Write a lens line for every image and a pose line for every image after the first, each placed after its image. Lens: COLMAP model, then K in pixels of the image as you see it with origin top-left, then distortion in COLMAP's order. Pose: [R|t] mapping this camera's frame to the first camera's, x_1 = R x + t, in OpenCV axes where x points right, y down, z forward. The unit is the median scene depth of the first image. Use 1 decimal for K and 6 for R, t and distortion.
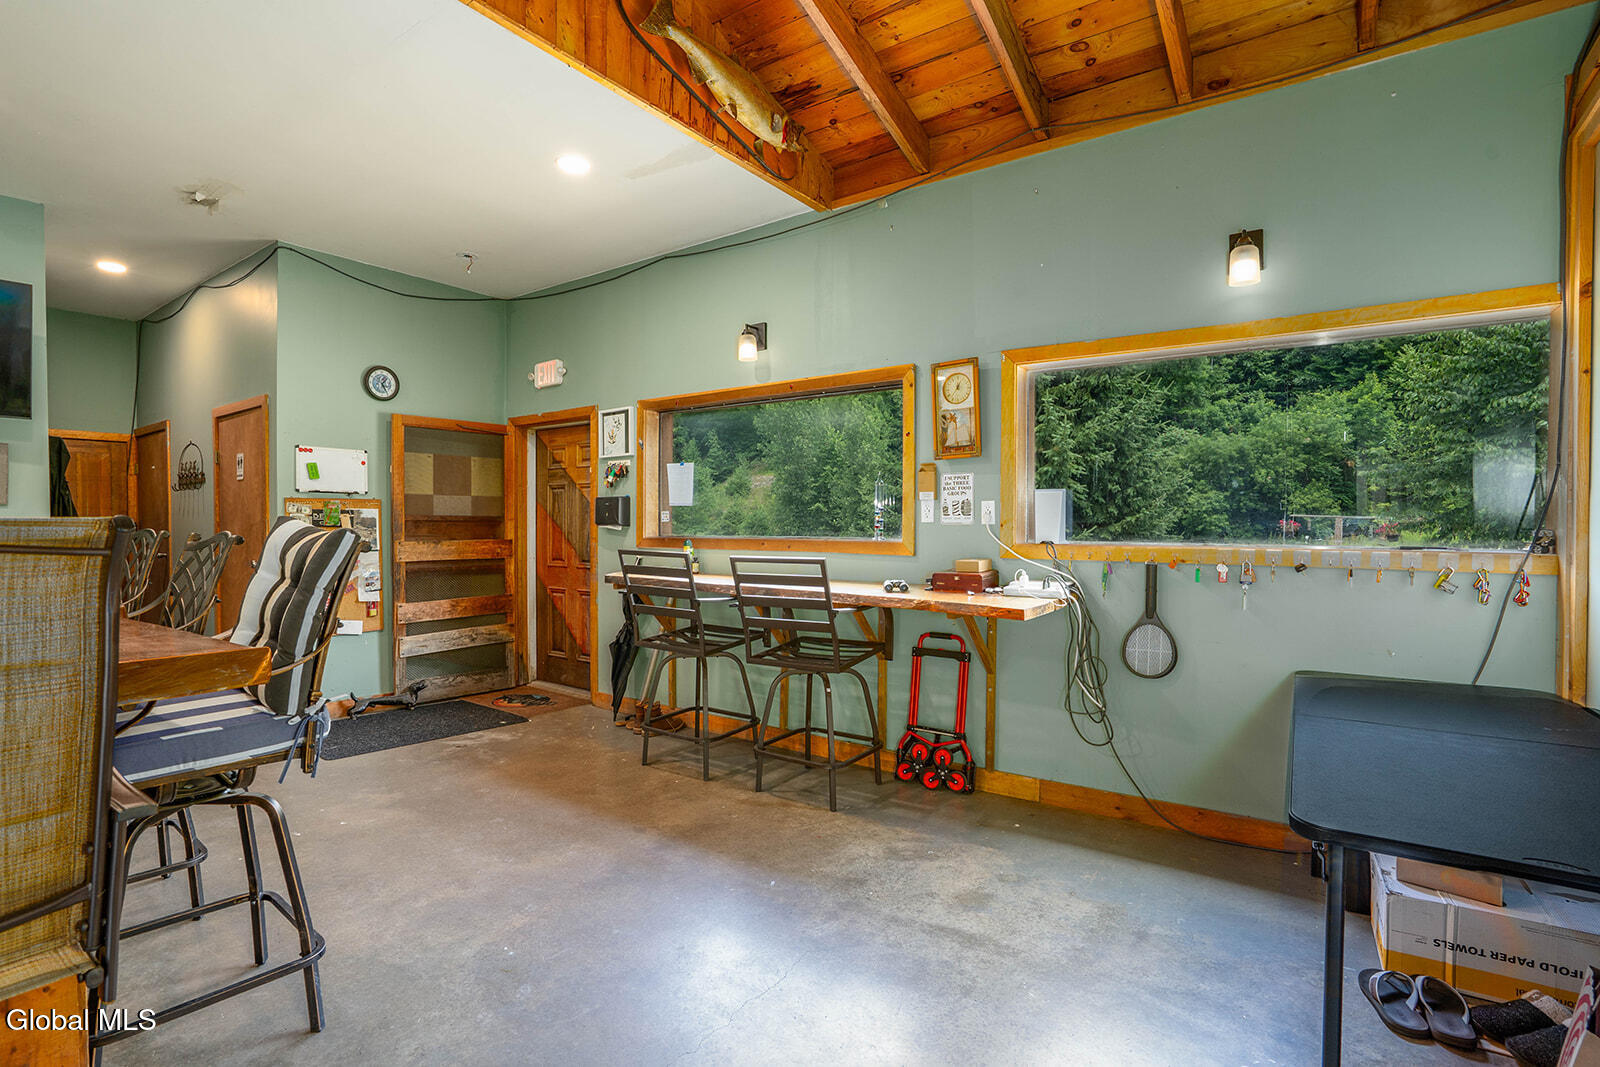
lens RADIAL K [[755.4, 0, 792.8], [0, 755.4, 527.5], [0, 0, 1]] dist [-0.019580, 0.008412]
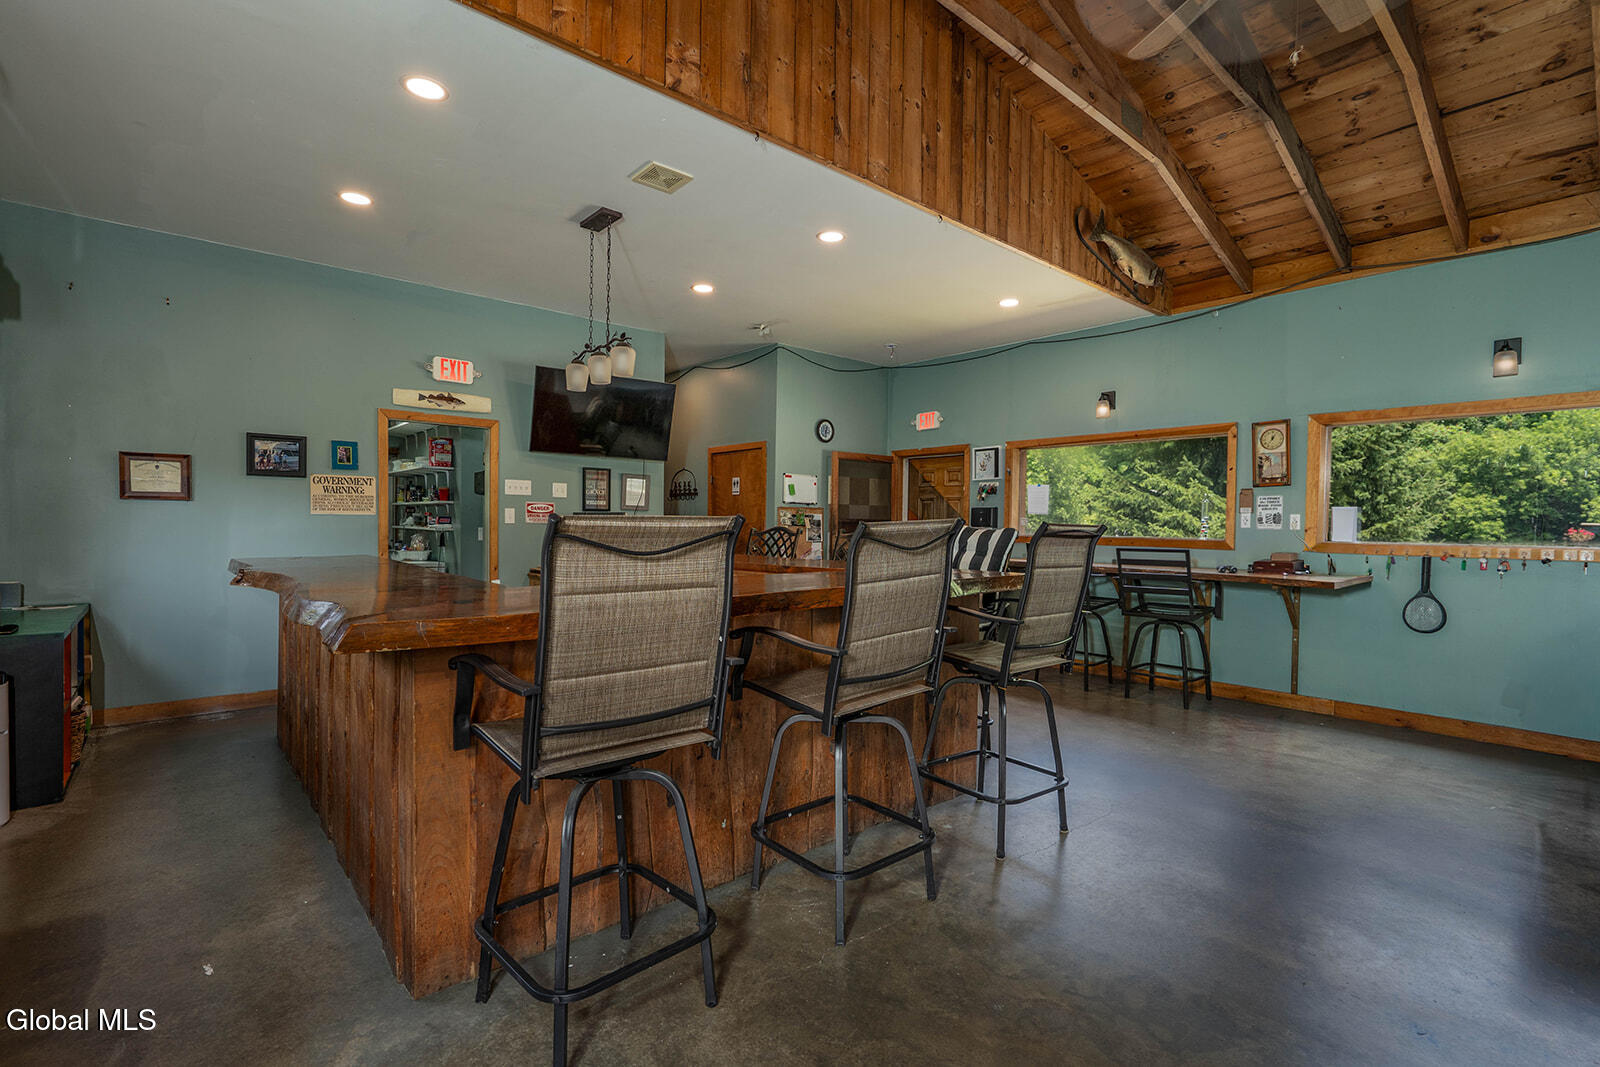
lens RADIAL K [[755.4, 0, 764.5], [0, 755.4, 537.9], [0, 0, 1]] dist [-0.019580, 0.008412]
pose [[0.967333, 0.017413, -0.252911, -0.302379], [-0.014166, 0.999792, 0.014655, 0.003155], [0.253114, -0.010593, 0.967378, -0.555874]]
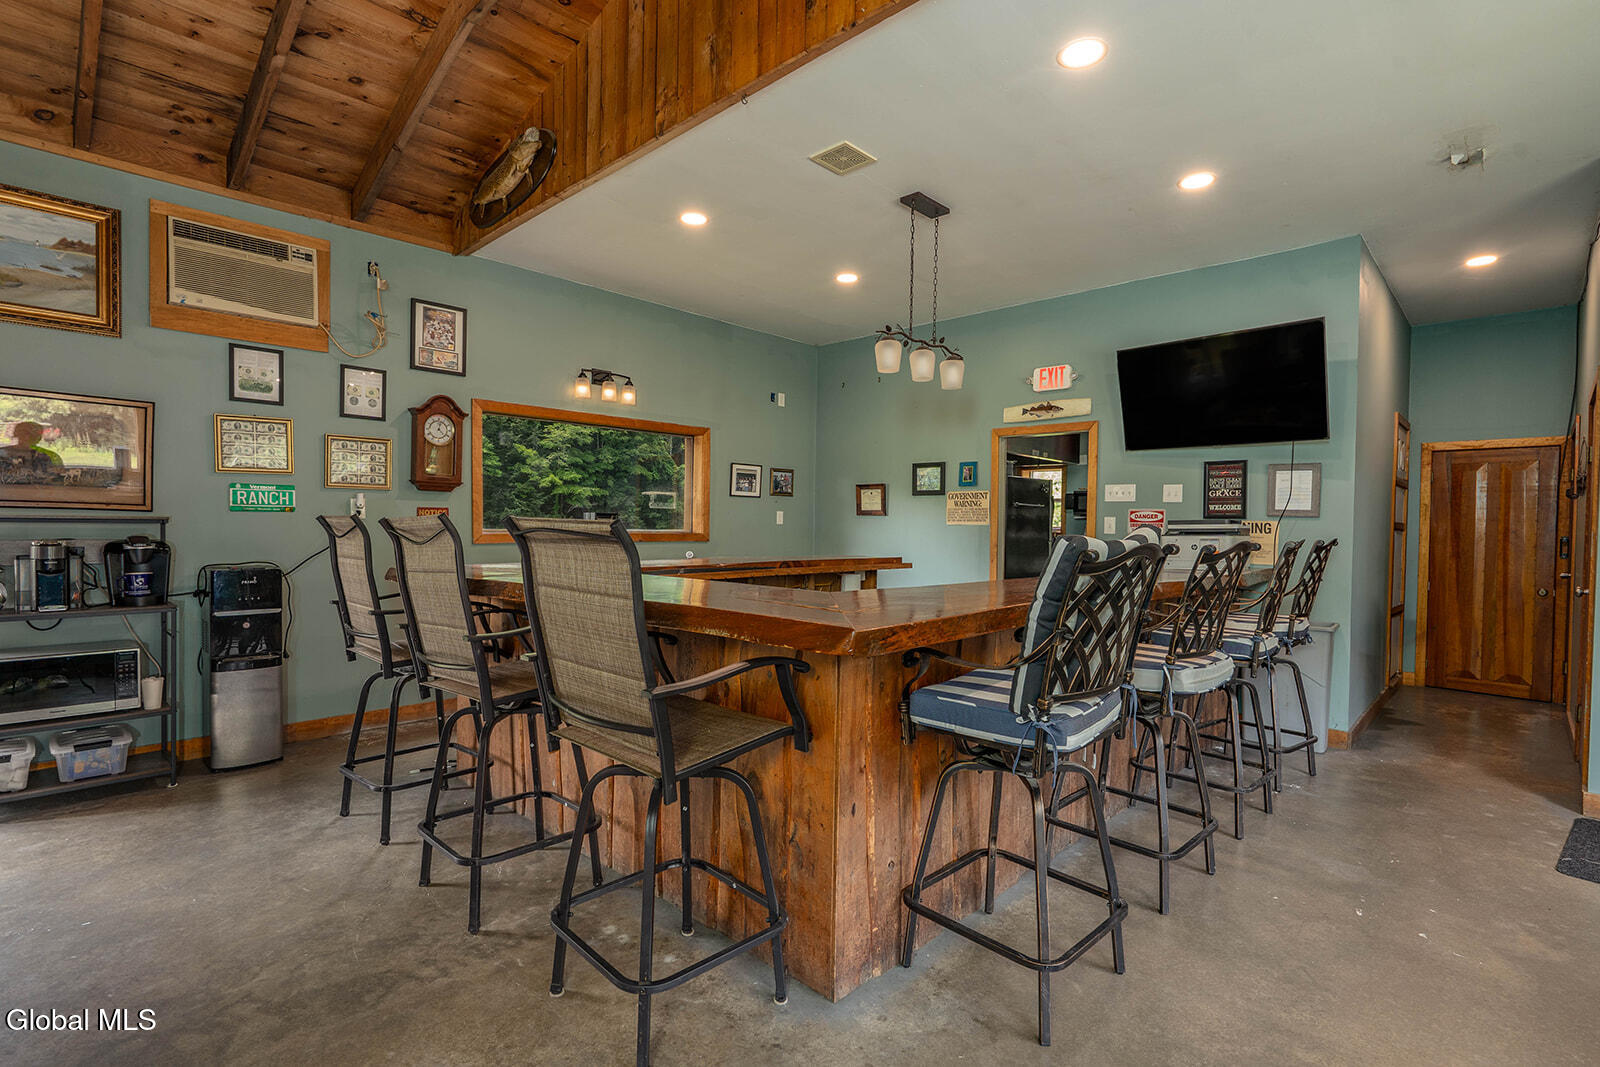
lens RADIAL K [[755.4, 0, 806.8], [0, 755.4, 535.0], [0, 0, 1]] dist [-0.019580, 0.008412]
pose [[-0.169707, 0.012557, -0.985415, 0.191960], [-0.019808, 0.999673, 0.016150, -0.005324], [0.985295, 0.022260, -0.169403, 0.406334]]
